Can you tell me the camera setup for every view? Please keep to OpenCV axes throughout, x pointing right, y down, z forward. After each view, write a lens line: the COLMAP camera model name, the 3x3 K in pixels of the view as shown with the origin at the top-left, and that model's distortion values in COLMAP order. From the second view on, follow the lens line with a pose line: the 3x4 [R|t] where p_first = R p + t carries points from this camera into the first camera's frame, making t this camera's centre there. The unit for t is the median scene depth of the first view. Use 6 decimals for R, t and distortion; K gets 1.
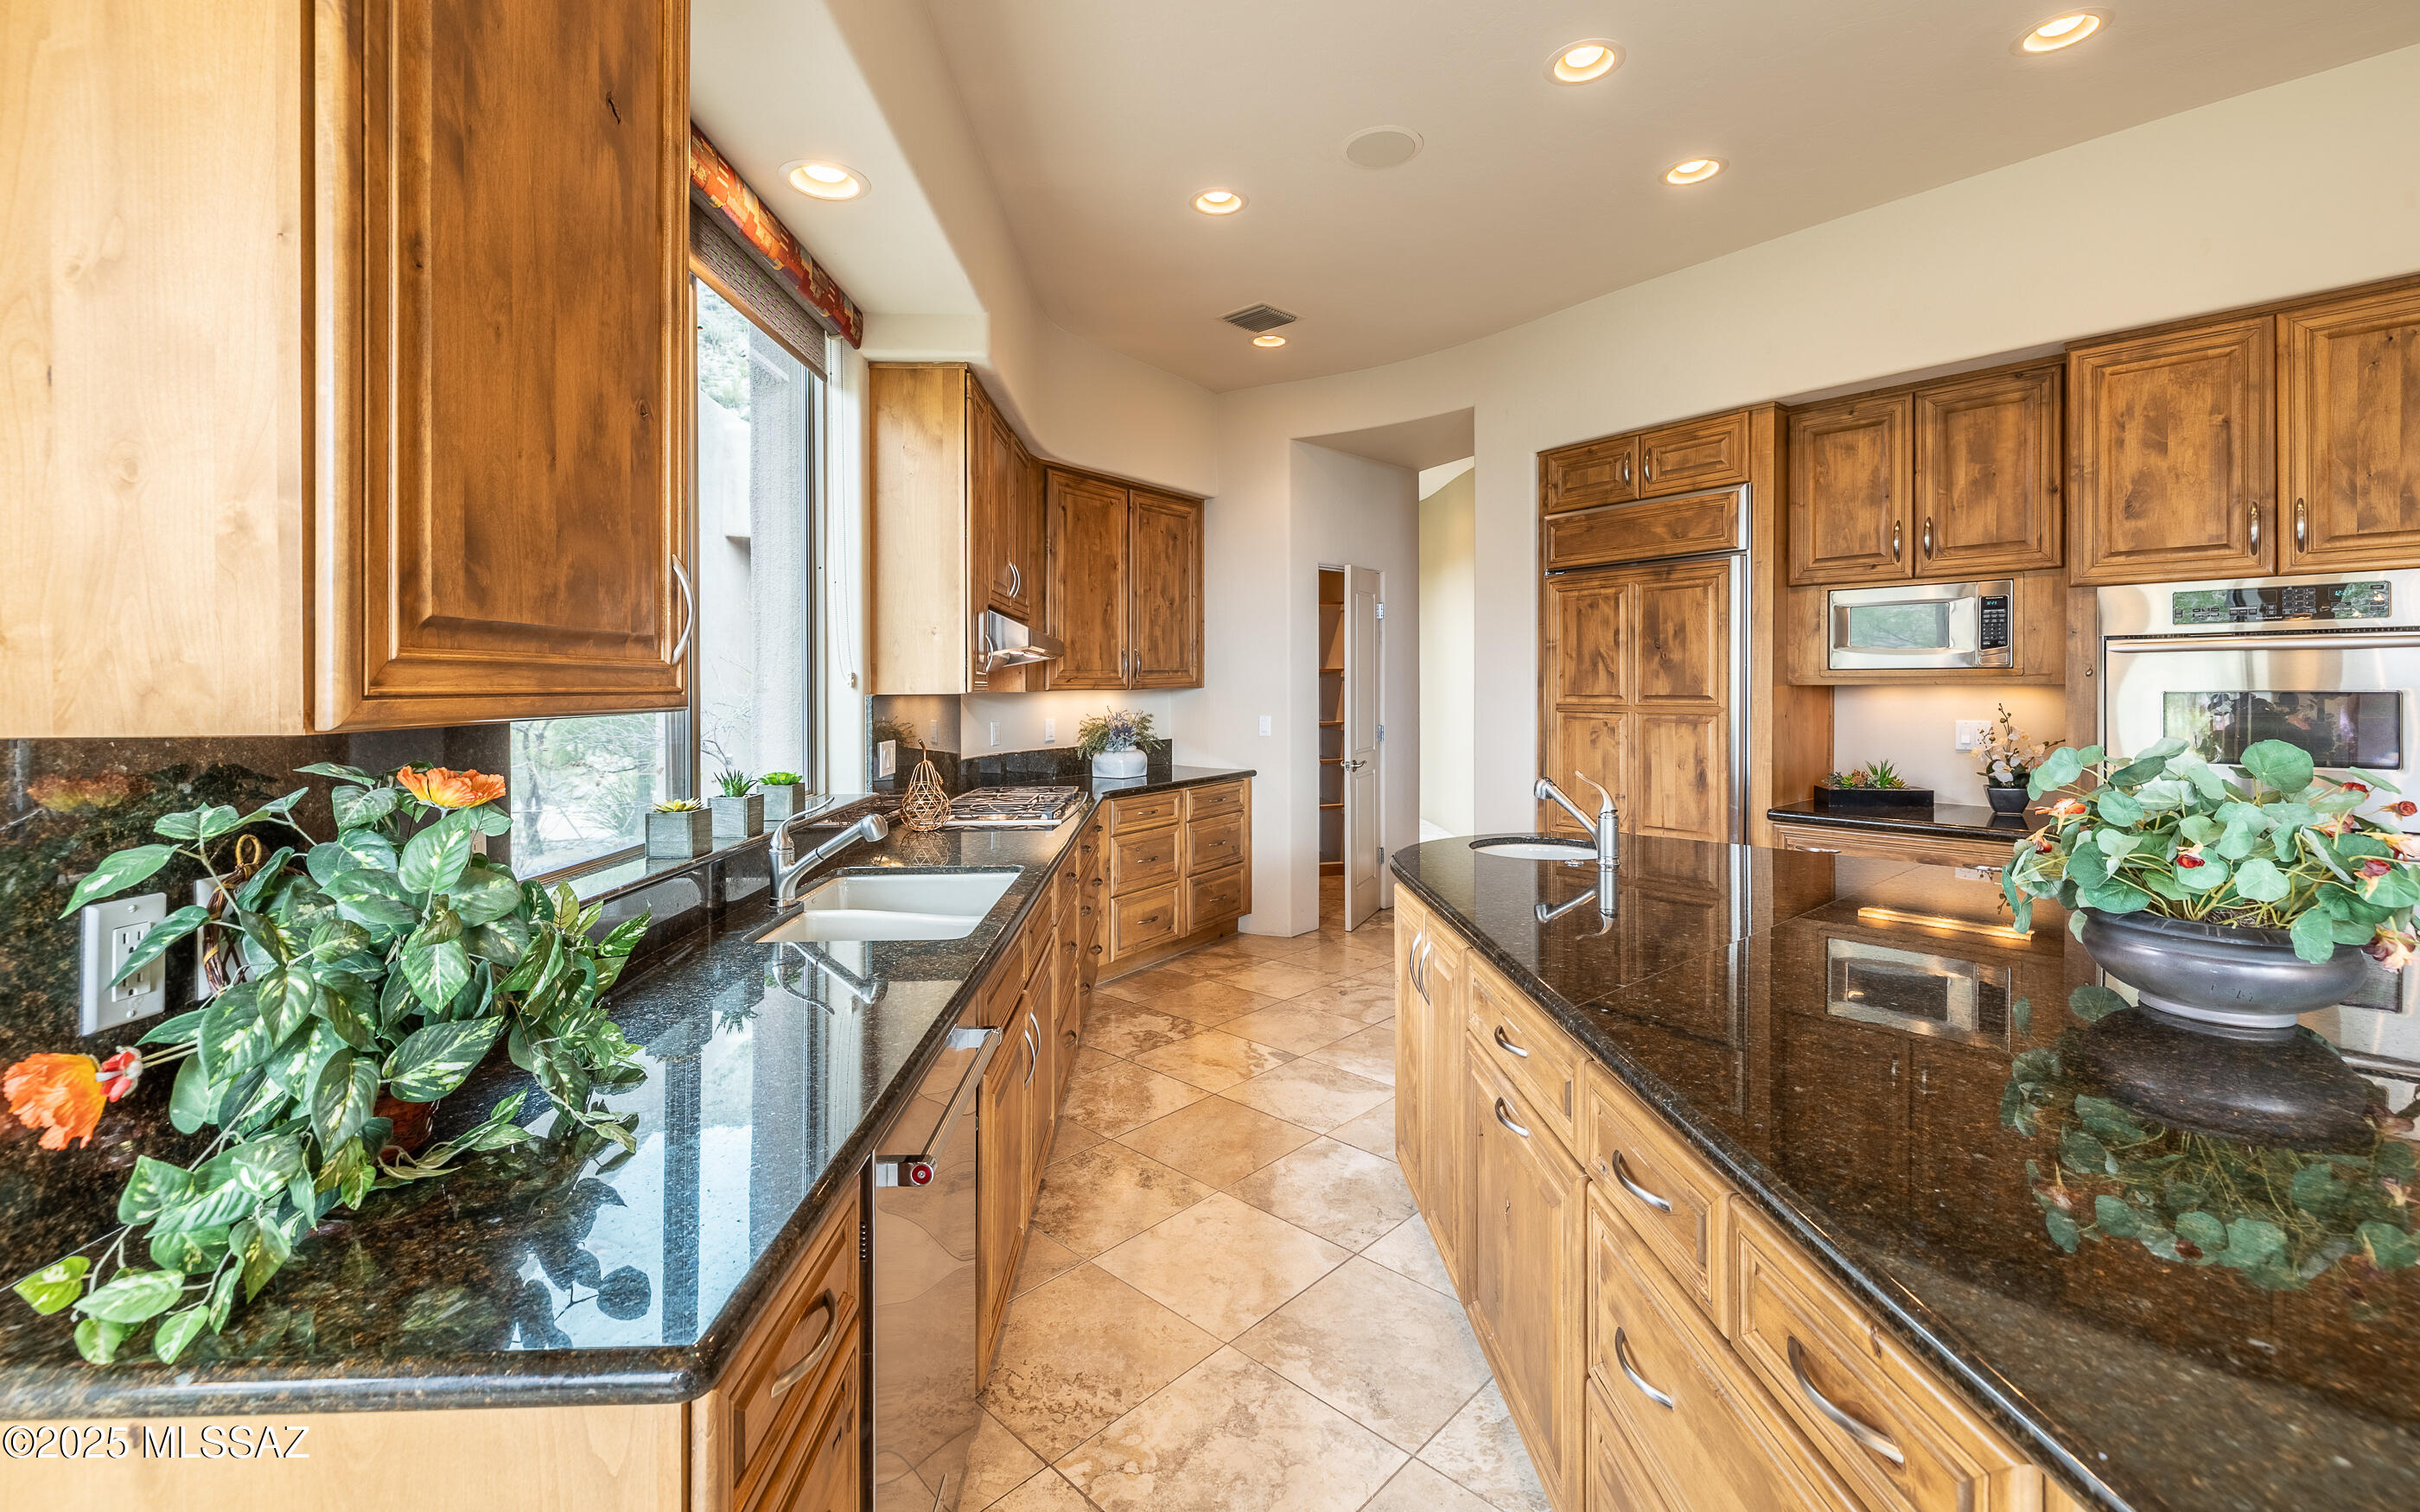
lens RADIAL K [[1020.4, 0, 1208.7], [0, 1020.4, 694.0], [0, 0, 1]] dist [-0.002067, 0.000077]
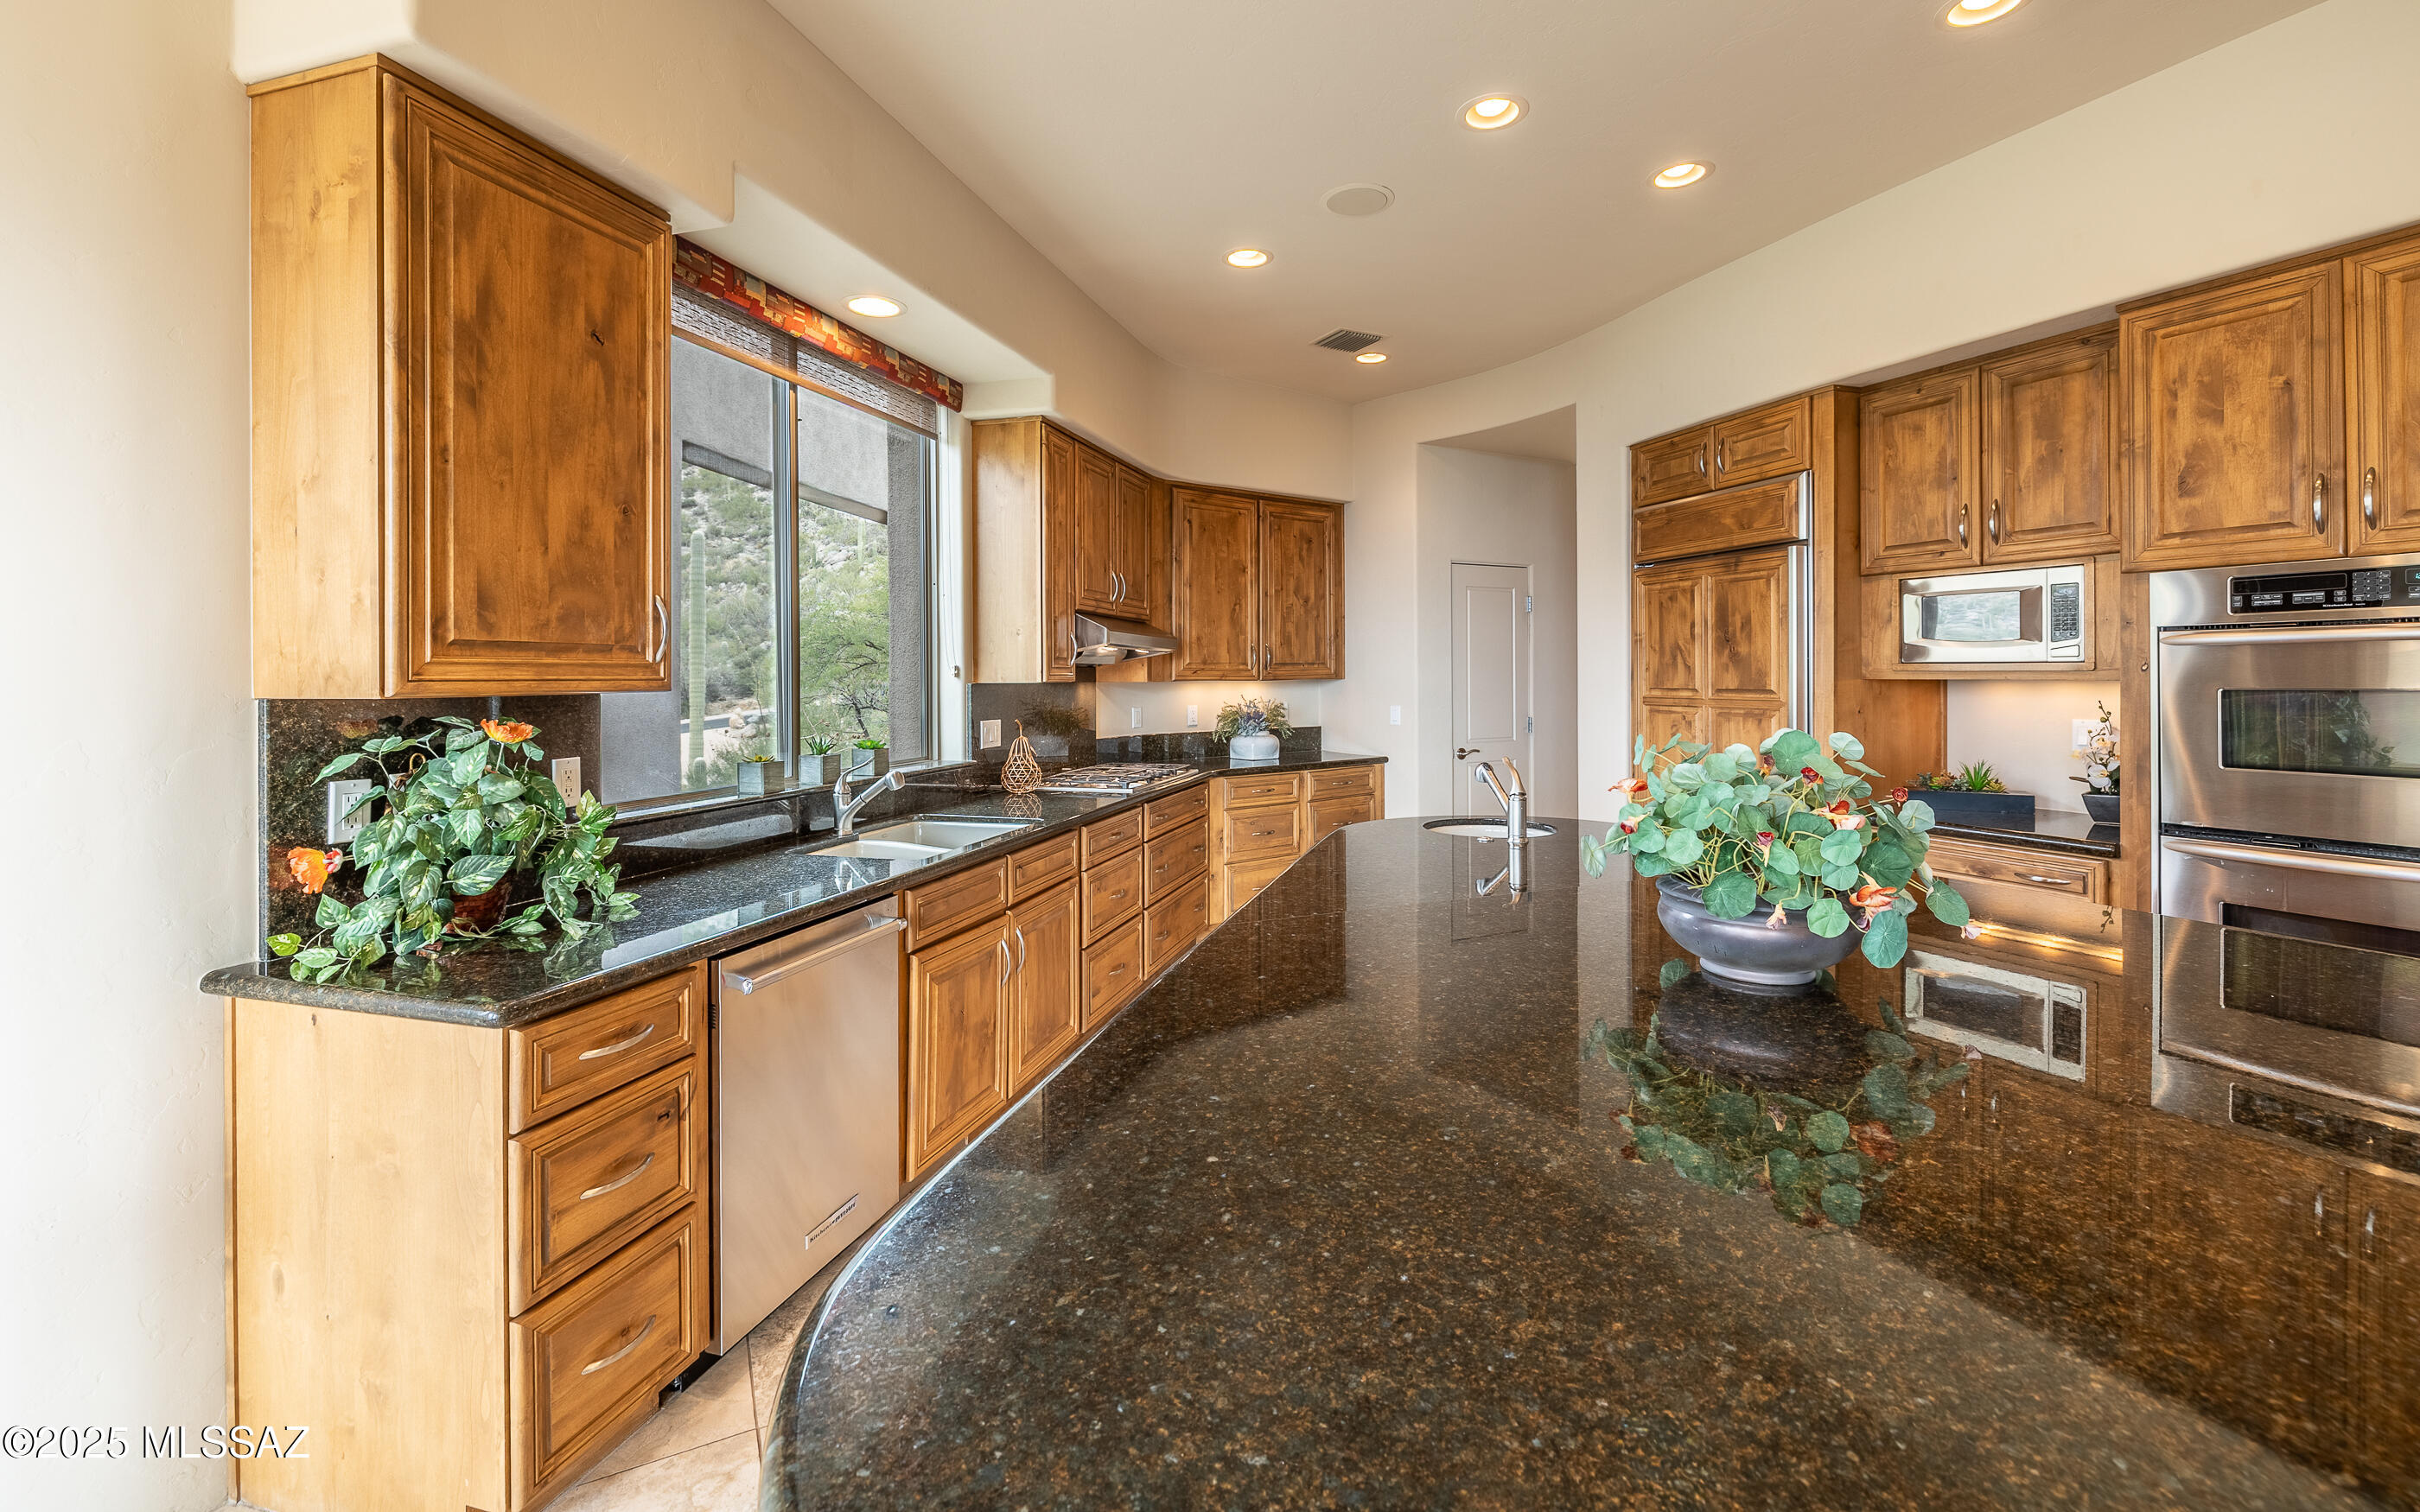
lens RADIAL K [[1016.4, 0, 1205.5], [0, 1016.4, 686.8], [0, 0, 1]] dist [0.000133, -0.000260]
pose [[0.951288, 0.007625, -0.308209, 0.319389], [-0.006969, 0.999971, 0.003228, -0.000615], [0.308224, -0.000923, 0.951313, -0.107678]]
